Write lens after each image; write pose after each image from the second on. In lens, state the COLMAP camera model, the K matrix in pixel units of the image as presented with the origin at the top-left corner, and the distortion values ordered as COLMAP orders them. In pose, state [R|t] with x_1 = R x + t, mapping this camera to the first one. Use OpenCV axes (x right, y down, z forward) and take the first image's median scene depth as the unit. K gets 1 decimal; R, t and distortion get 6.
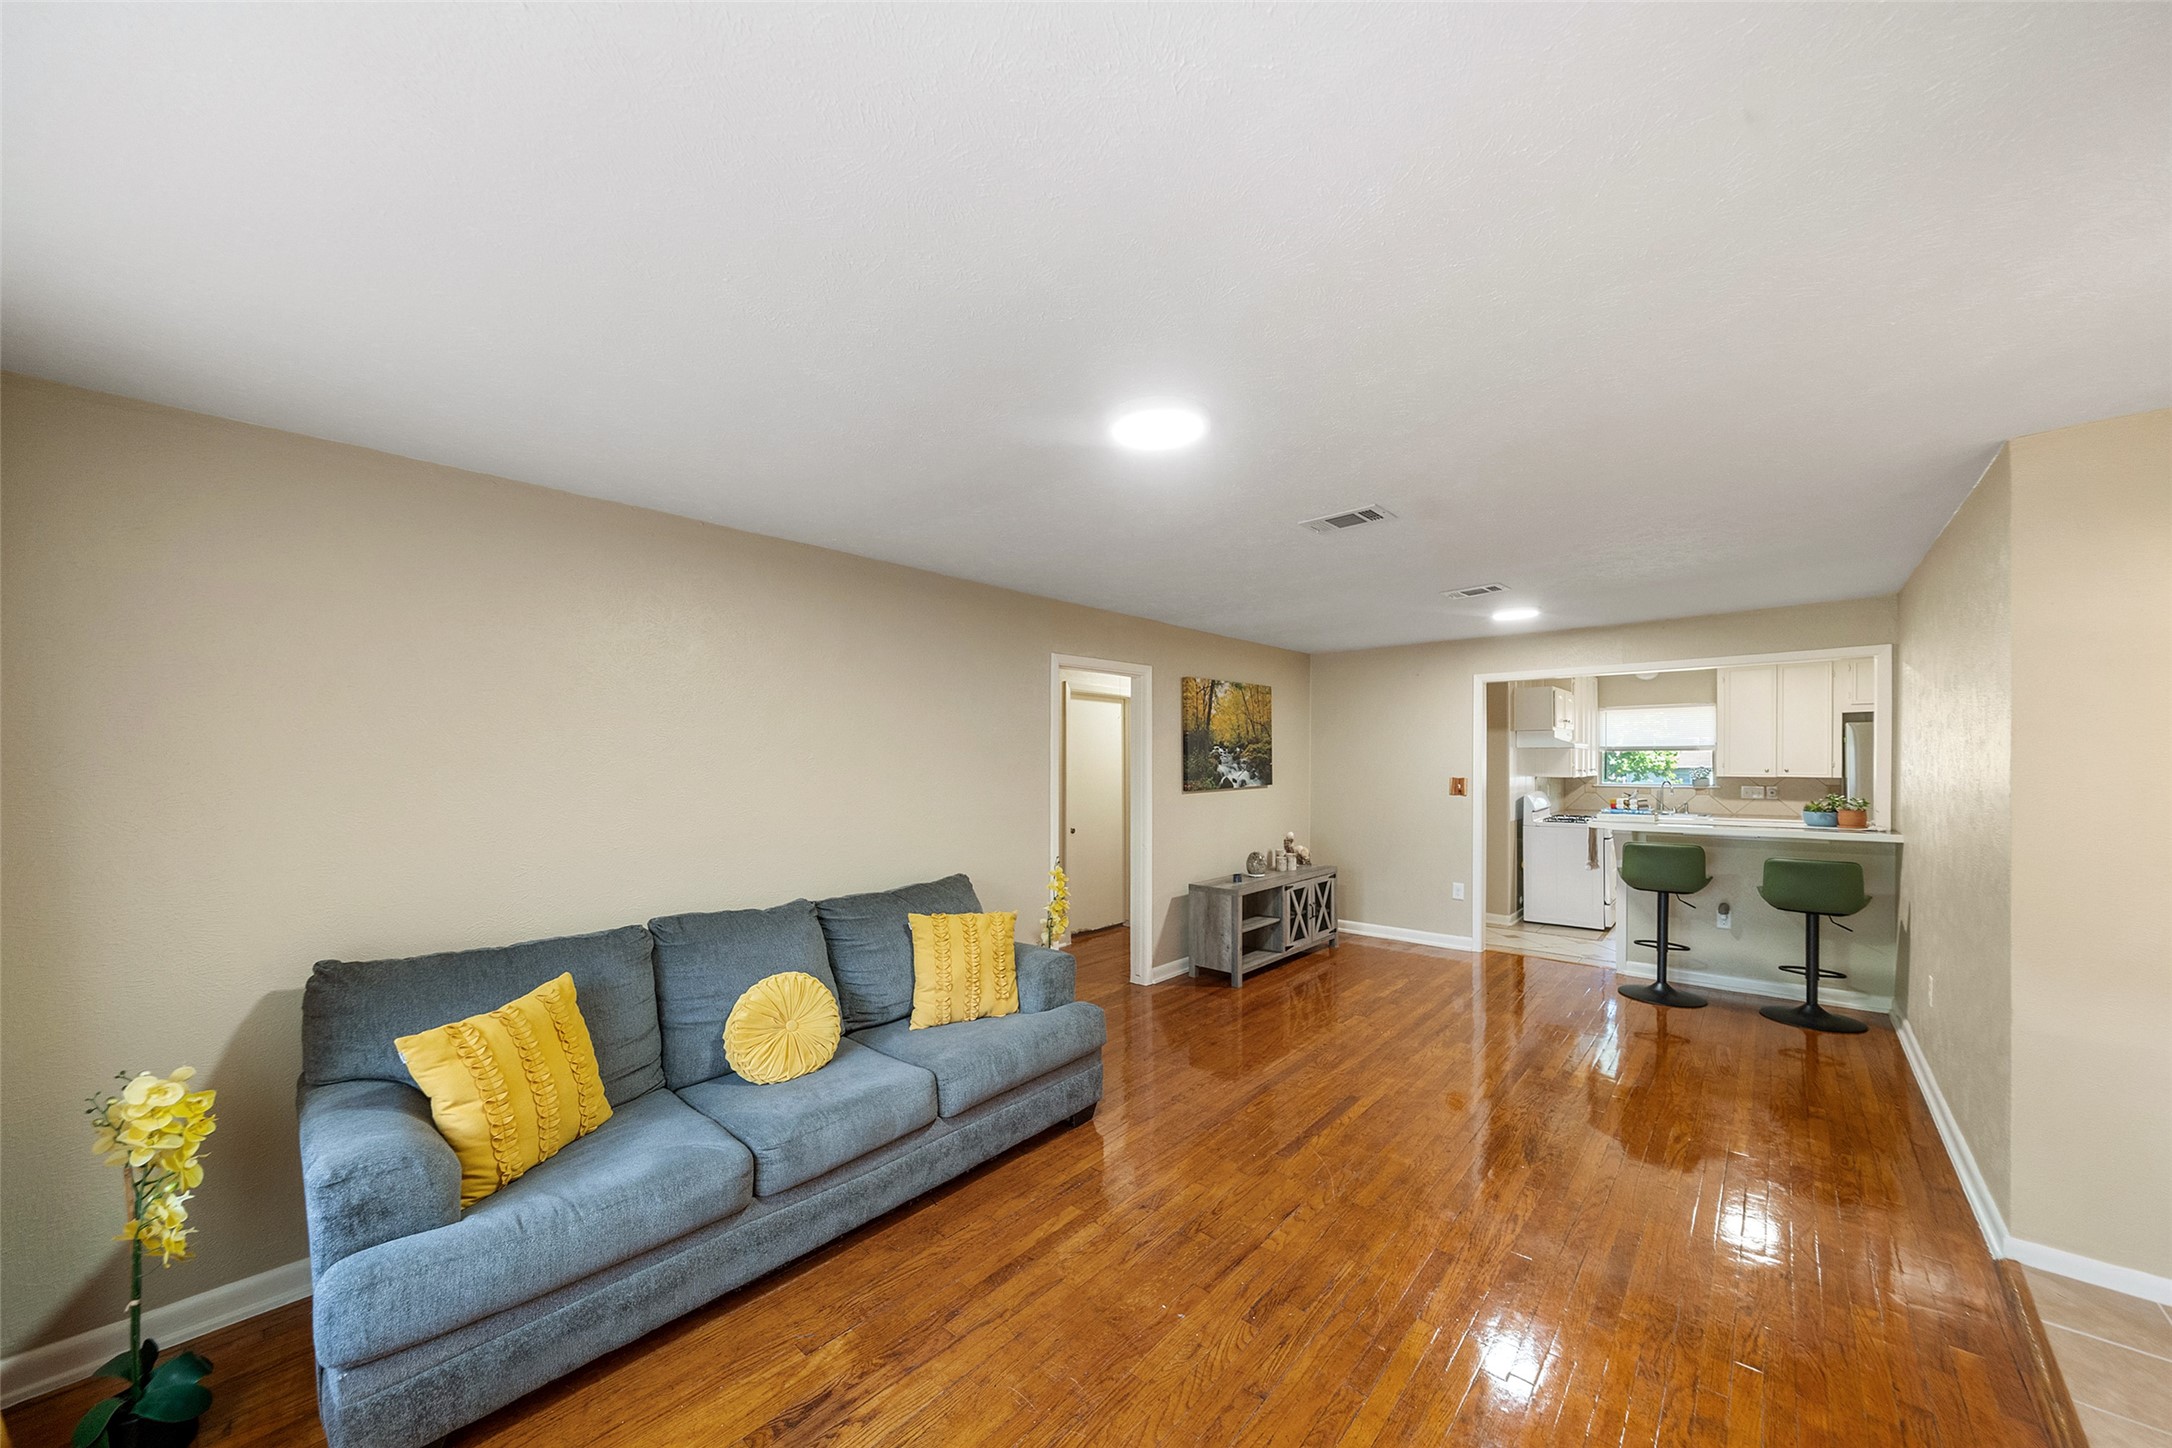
lens RADIAL K [[757.0, 0, 1085.8], [0, 757.0, 765.3], [0, 0, 1]] dist [-0.004681, -0.000400]
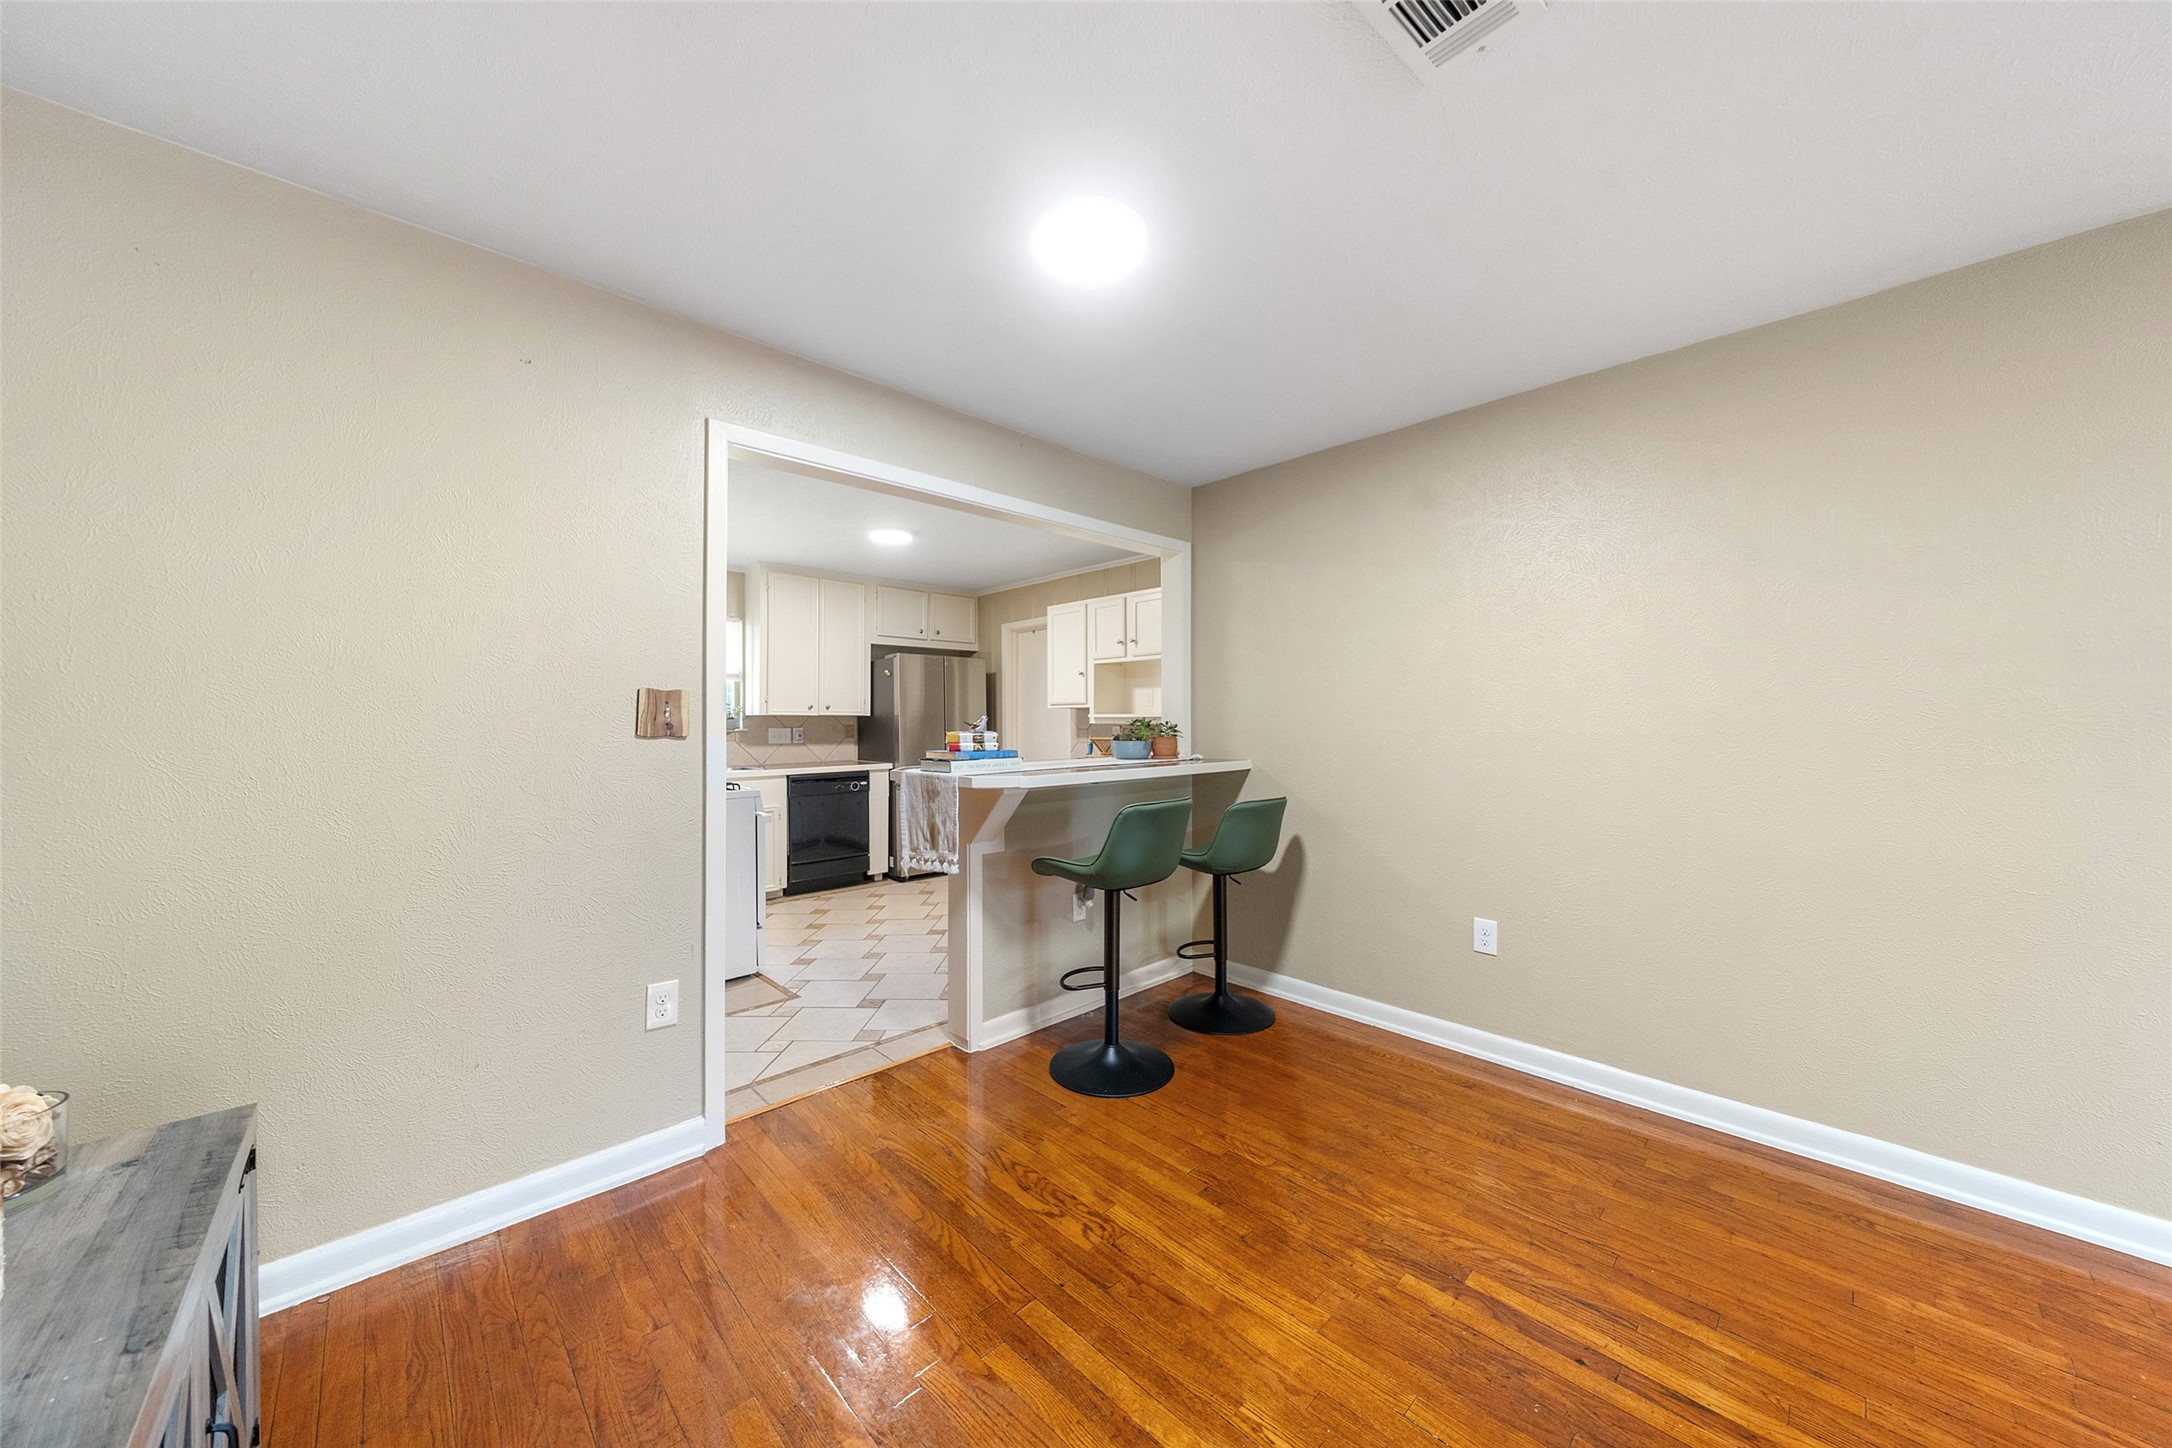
lens RADIAL K [[757.0, 0, 1090.1], [0, 757.0, 720.3], [0, 0, 1]] dist [-0.004681, -0.000400]
pose [[0.077815, 0.006260, 0.996948, 0.167901], [0.009360, 0.999932, -0.007010, 0.040125], [-0.996924, 0.009877, 0.077752, 0.869997]]
